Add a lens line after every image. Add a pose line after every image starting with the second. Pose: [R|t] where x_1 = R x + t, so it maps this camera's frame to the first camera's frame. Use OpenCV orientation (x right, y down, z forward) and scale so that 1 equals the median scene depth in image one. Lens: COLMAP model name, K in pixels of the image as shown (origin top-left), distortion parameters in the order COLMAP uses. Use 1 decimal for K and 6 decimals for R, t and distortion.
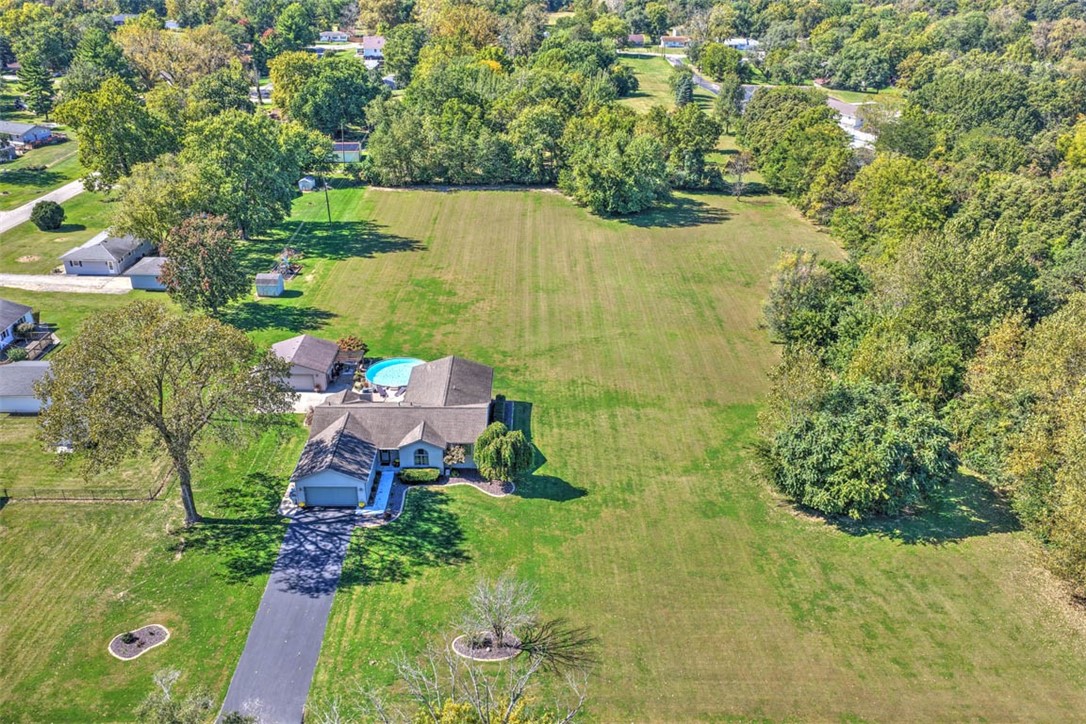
lens RADIAL K [[896.4, 0, 543.6], [0, 896.4, 359.5], [0, 0, 1]] dist [-0.013731, 0.038374]
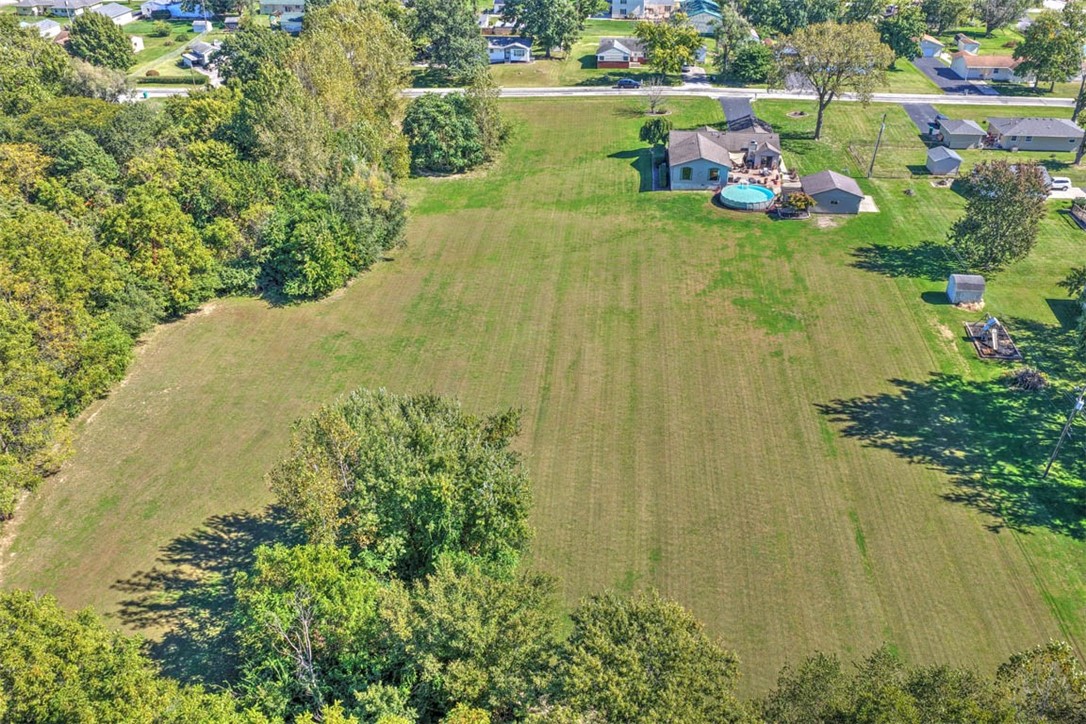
lens RADIAL K [[896.4, 0, 546.2], [0, 896.4, 363.4], [0, 0, 1]] dist [-0.013731, 0.038374]
pose [[-0.994811, -0.060600, 0.081729, 0.000192], [0.036824, 0.534371, 0.844448, -0.608828], [-0.094847, 0.843075, -0.529366, 1.244655]]
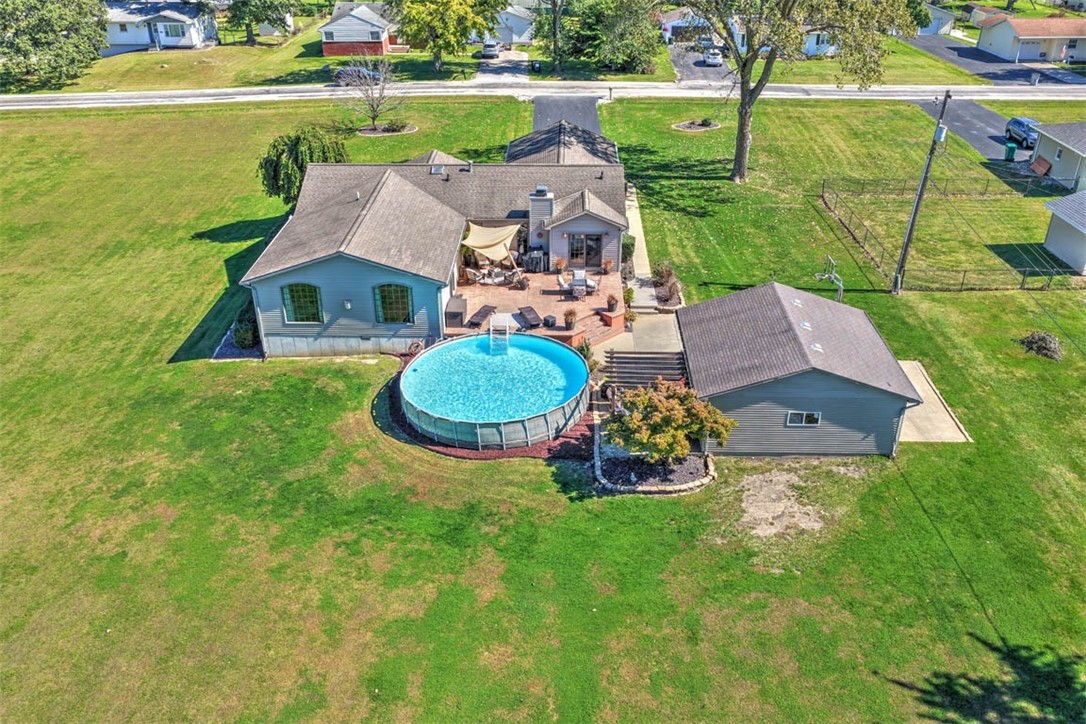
lens RADIAL K [[896.4, 0, 545.0], [0, 896.4, 359.7], [0, 0, 1]] dist [-0.013731, 0.038374]
pose [[-0.999325, -0.021636, 0.029700, -0.127935], [0.011703, 0.578765, 0.815410, -0.177263], [-0.034832, 0.815207, -0.578121, 0.785870]]
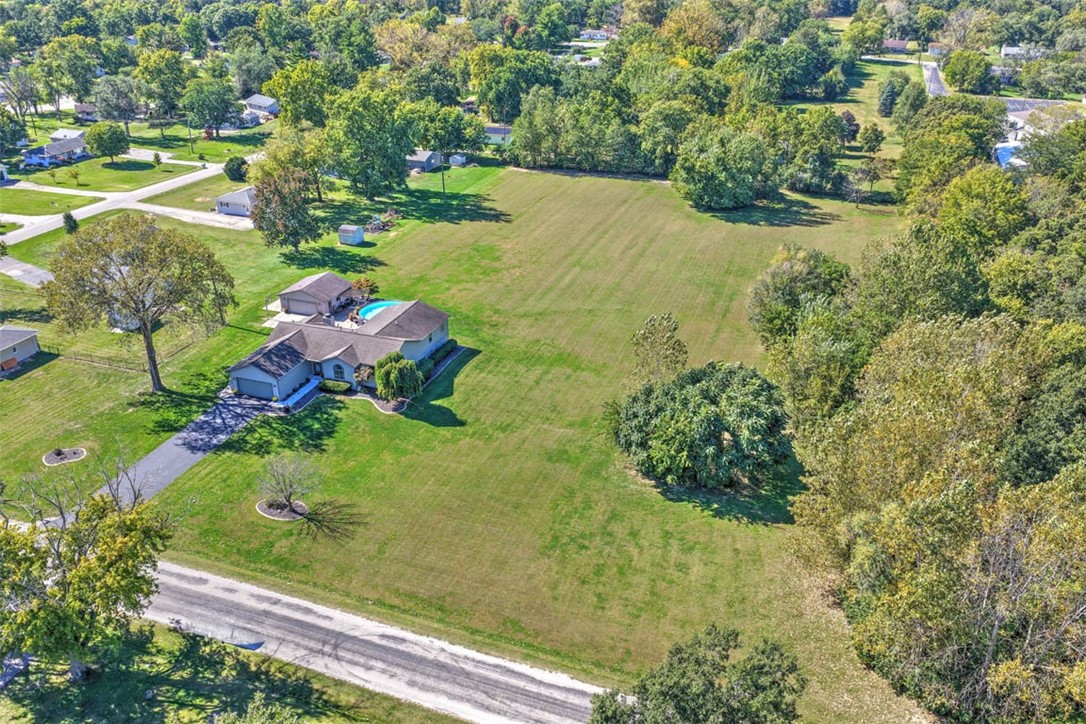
lens RADIAL K [[896.4, 0, 545.2], [0, 896.4, 360.8], [0, 0, 1]] dist [-0.013731, 0.038374]
pose [[0.938820, 0.138914, -0.315149, 0.268930], [-0.139671, 0.989990, 0.020299, 0.017080], [0.314814, 0.024960, 0.948825, -0.027462]]
